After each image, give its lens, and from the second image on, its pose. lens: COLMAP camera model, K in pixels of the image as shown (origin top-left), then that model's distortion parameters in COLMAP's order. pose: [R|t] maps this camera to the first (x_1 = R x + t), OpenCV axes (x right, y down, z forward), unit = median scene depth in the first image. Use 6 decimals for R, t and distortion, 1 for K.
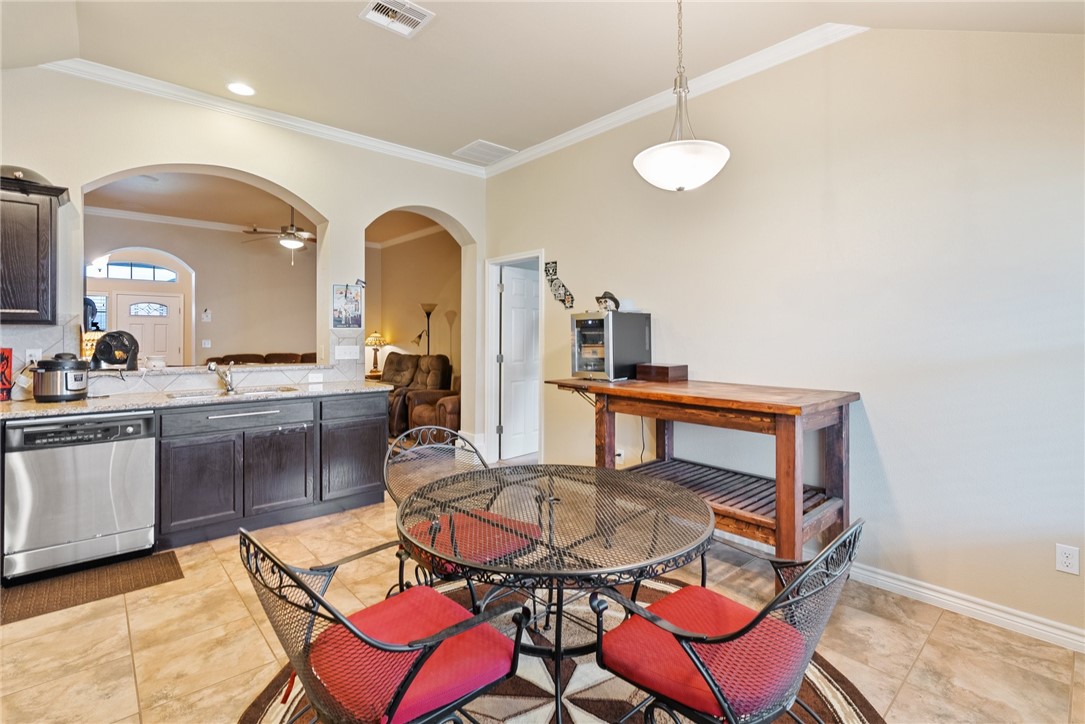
lens RADIAL K [[498.3, 0, 536.7], [0, 498.3, 333.2], [0, 0, 1]] dist [-0.008028, 0.003428]
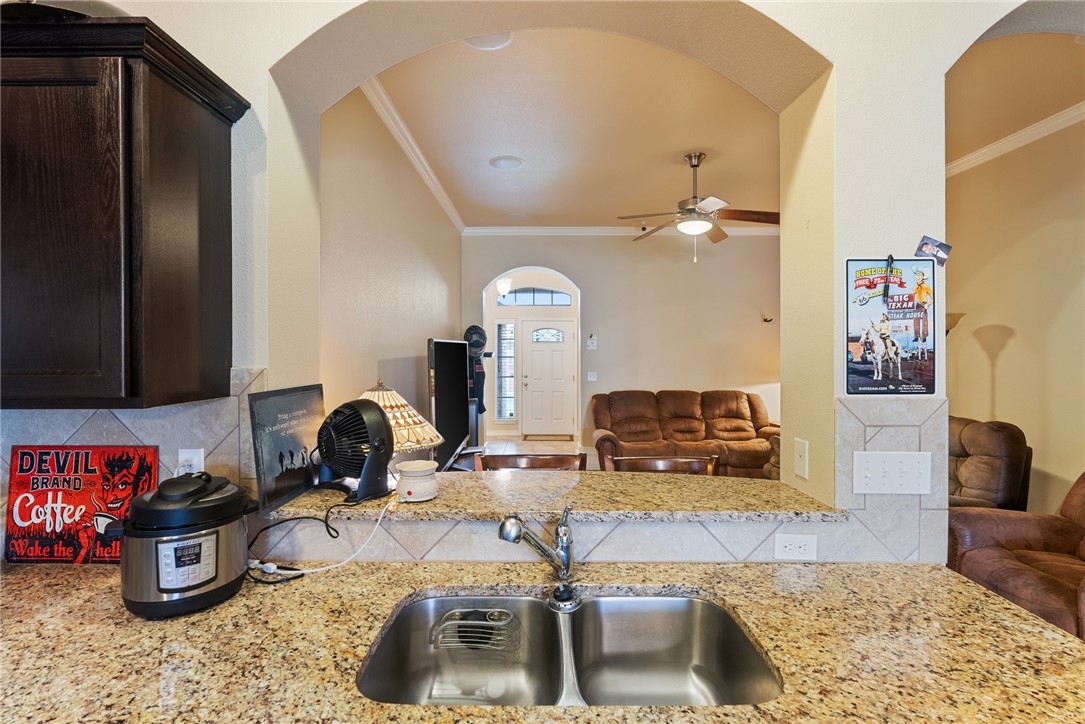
lens RADIAL K [[498.3, 0, 543.5], [0, 498.3, 353.9], [0, 0, 1]] dist [-0.008028, 0.003428]
pose [[0.749886, 0.000107, -0.661567, -0.401583], [0.004229, 0.999979, 0.004955, -0.046032], [0.661553, -0.006513, 0.749870, 0.736157]]
